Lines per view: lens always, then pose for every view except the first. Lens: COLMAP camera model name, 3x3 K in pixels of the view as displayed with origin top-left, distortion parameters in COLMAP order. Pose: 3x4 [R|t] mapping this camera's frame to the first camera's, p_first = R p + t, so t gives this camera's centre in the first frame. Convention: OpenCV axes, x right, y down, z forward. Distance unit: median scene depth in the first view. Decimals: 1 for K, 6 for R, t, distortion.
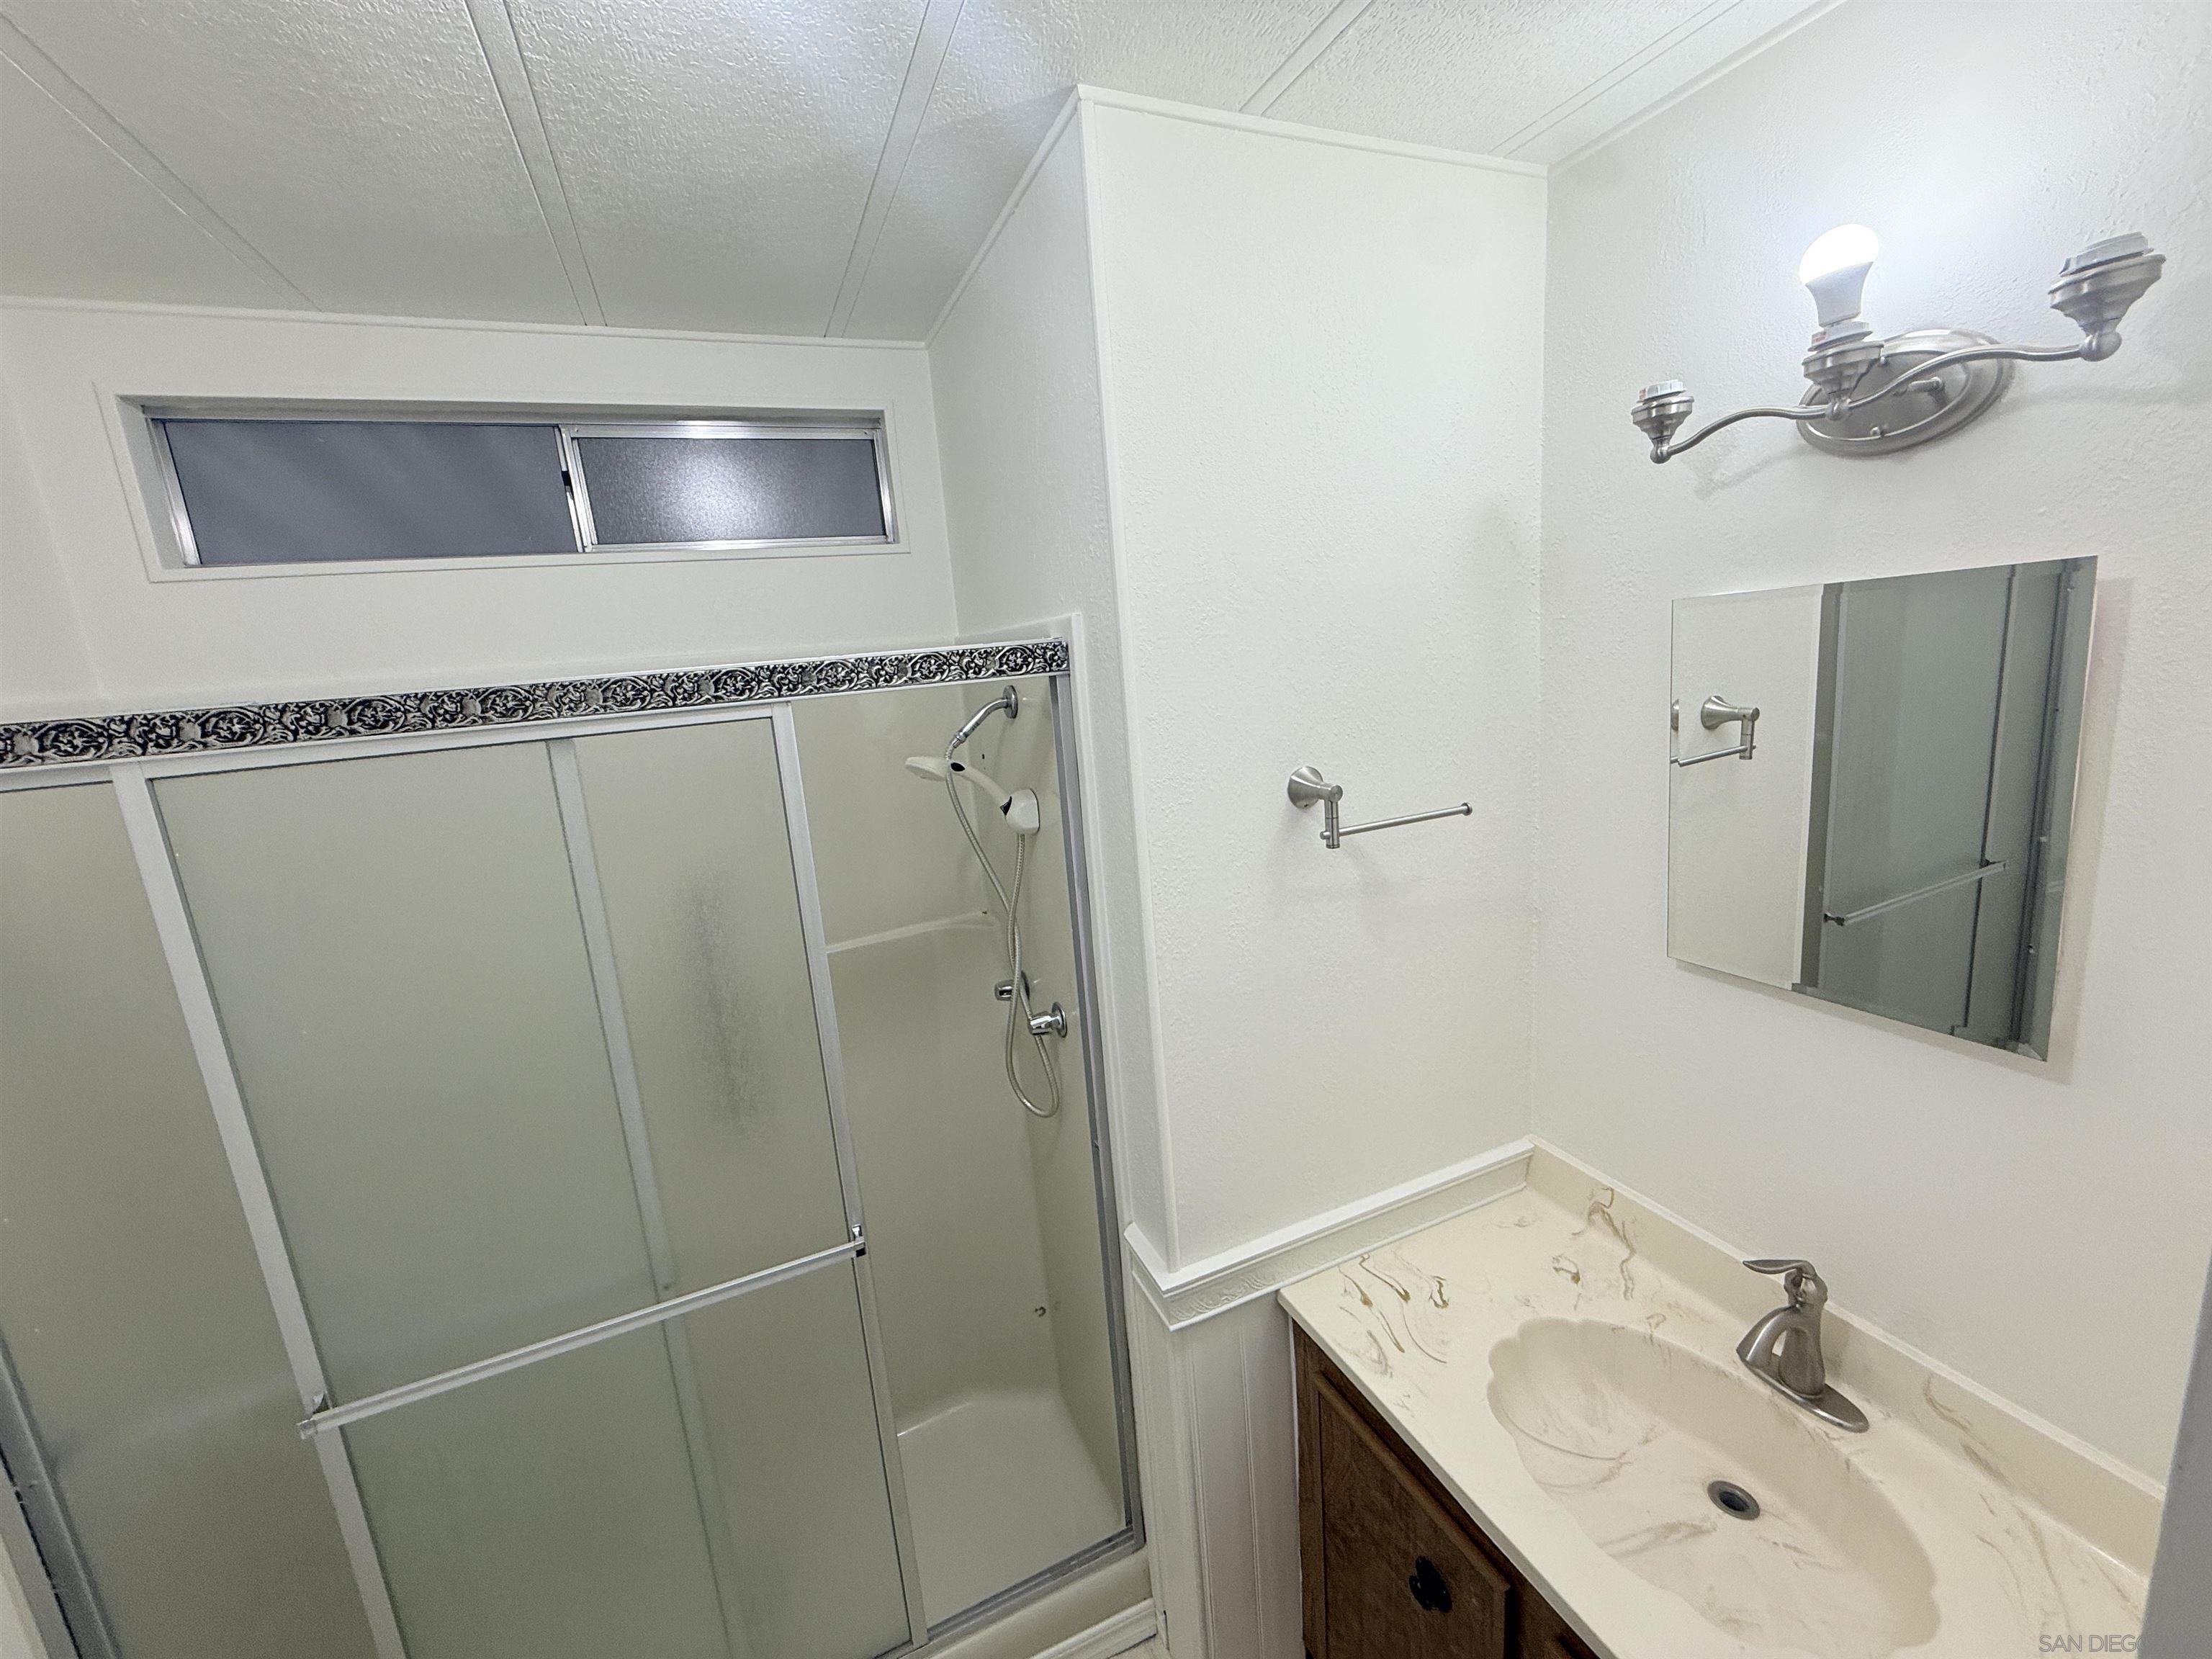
lens RADIAL K [[882.8, 0, 1094.2], [0, 882.8, 830.8], [0, 0, 1]] dist [-0.003022, 0.000953]
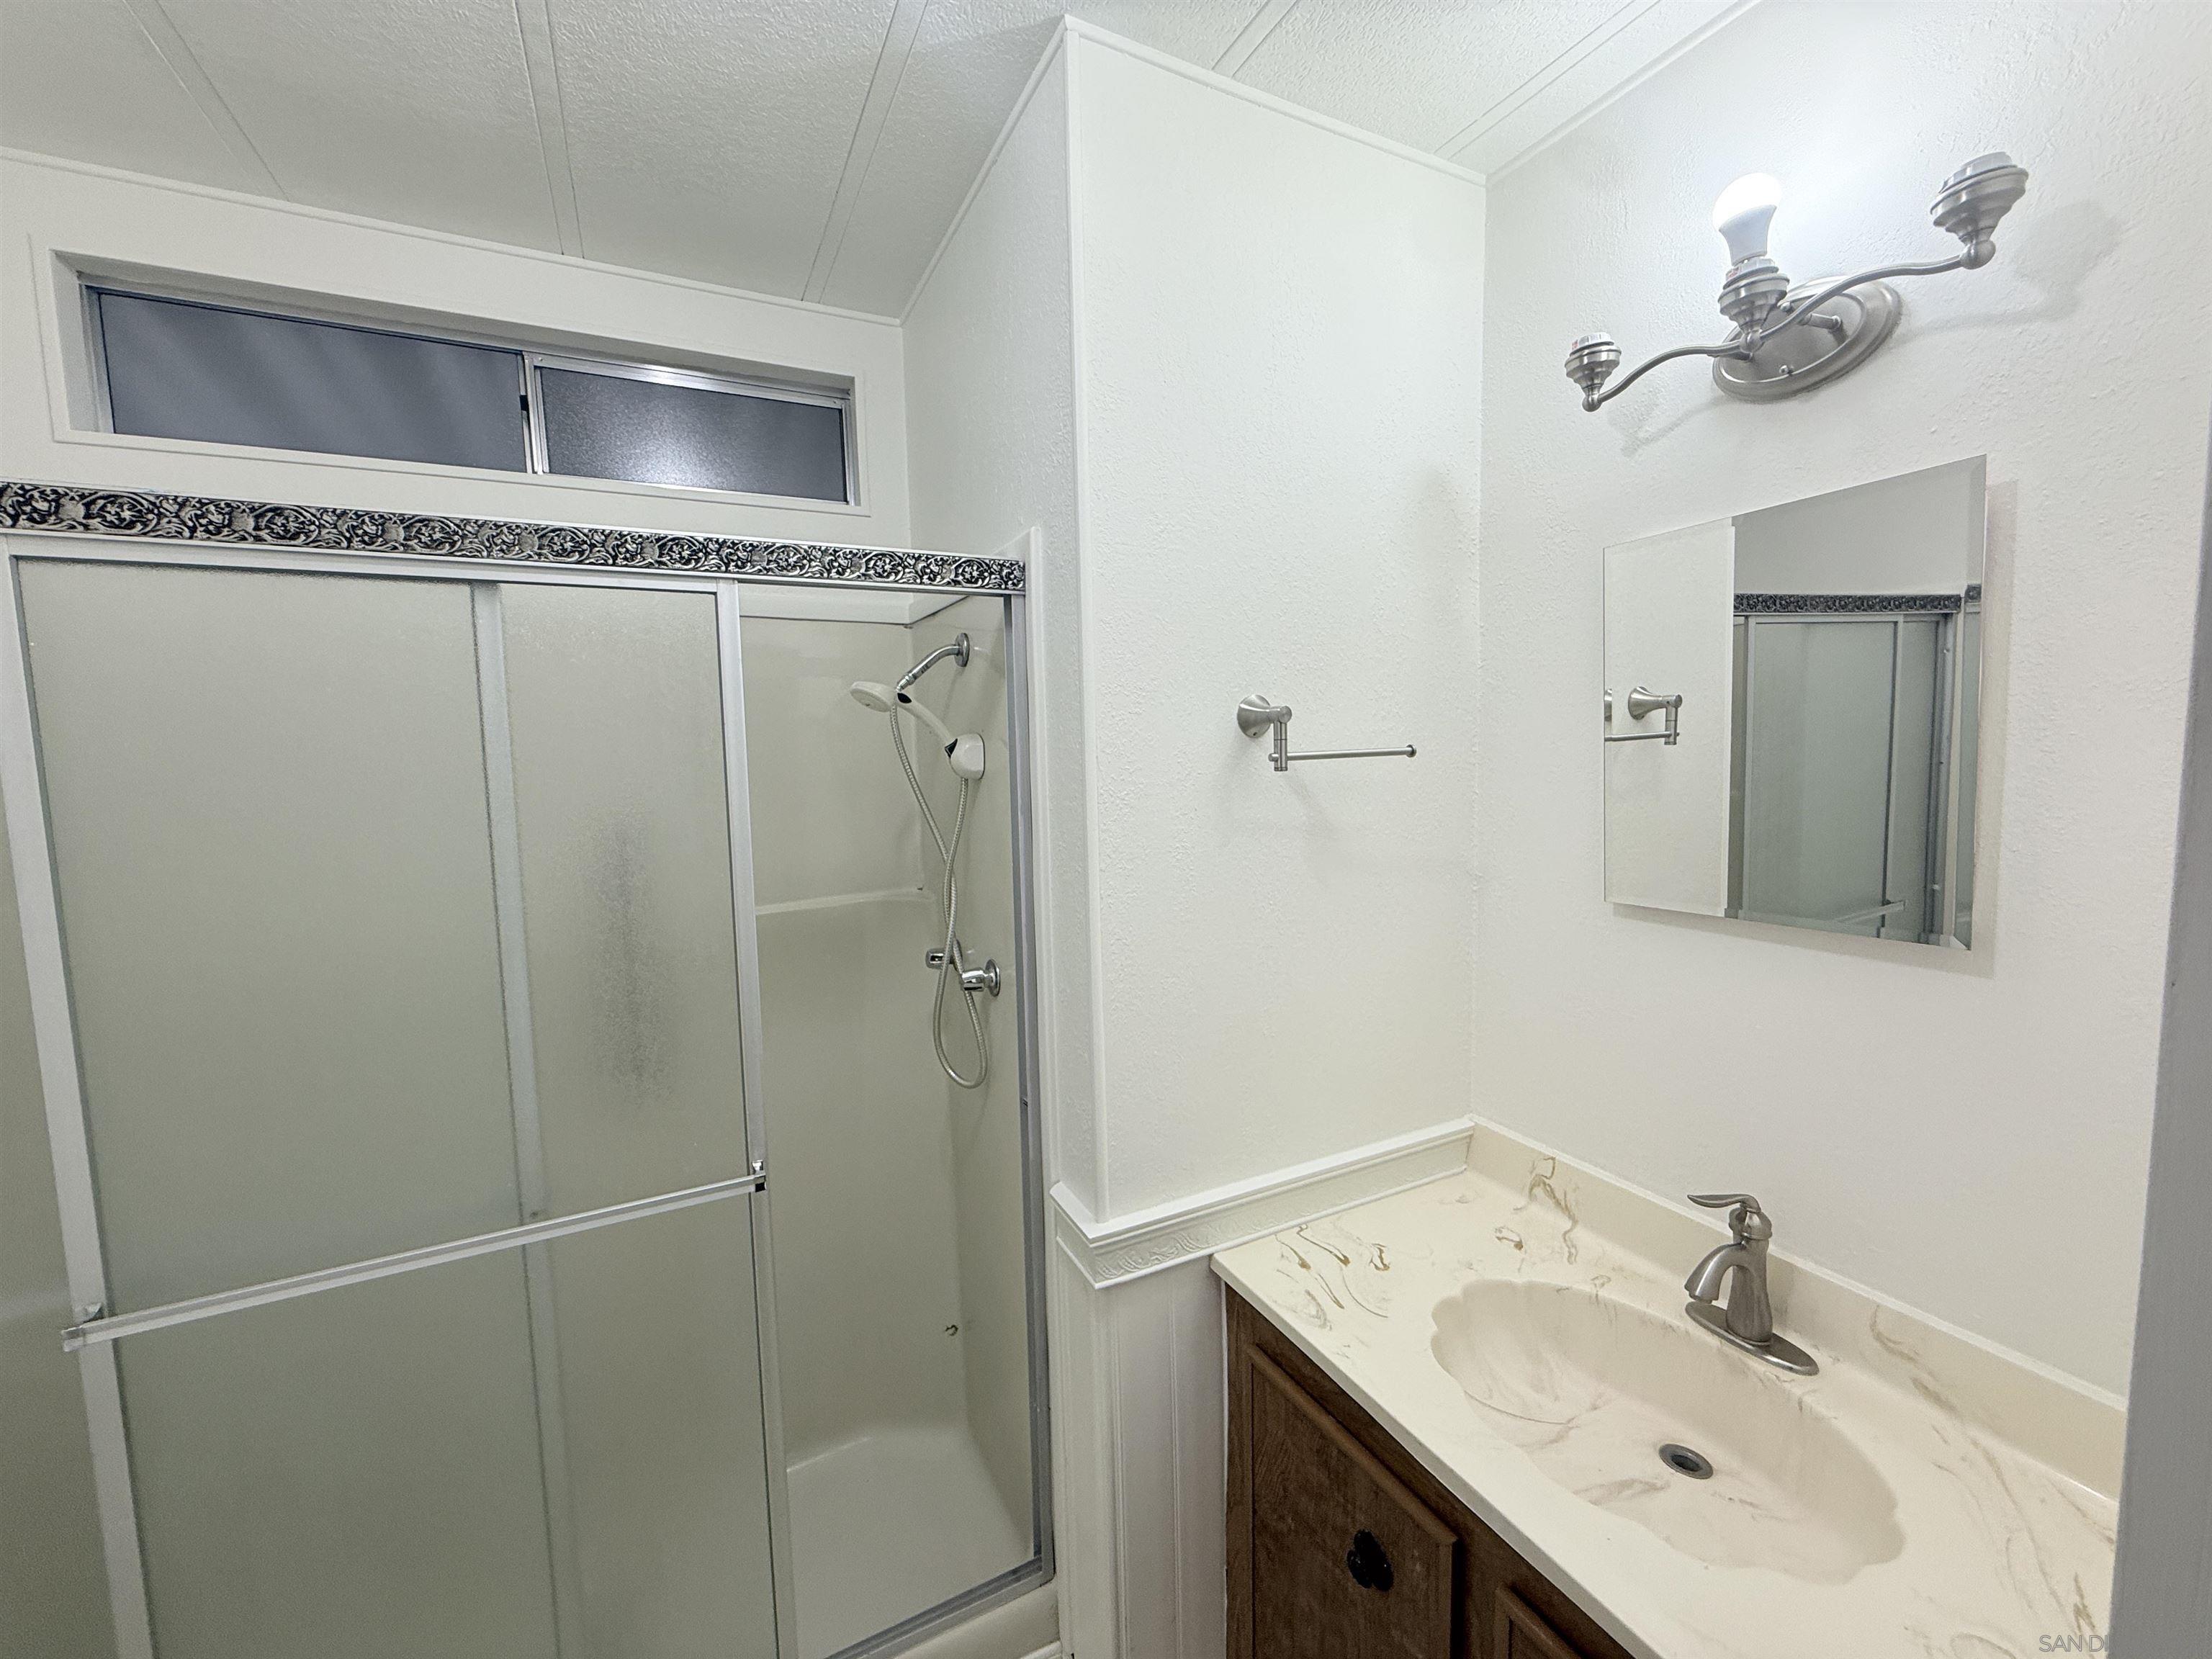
lens RADIAL K [[882.8, 0, 1095.0], [0, 882.8, 823.0], [0, 0, 1]] dist [-0.003022, 0.000953]
pose [[0.996438, 0.053224, 0.065405, -0.000520], [-0.045577, 0.992515, -0.113302, 0.200568], [-0.070945, 0.109918, 0.991405, 0.033850]]
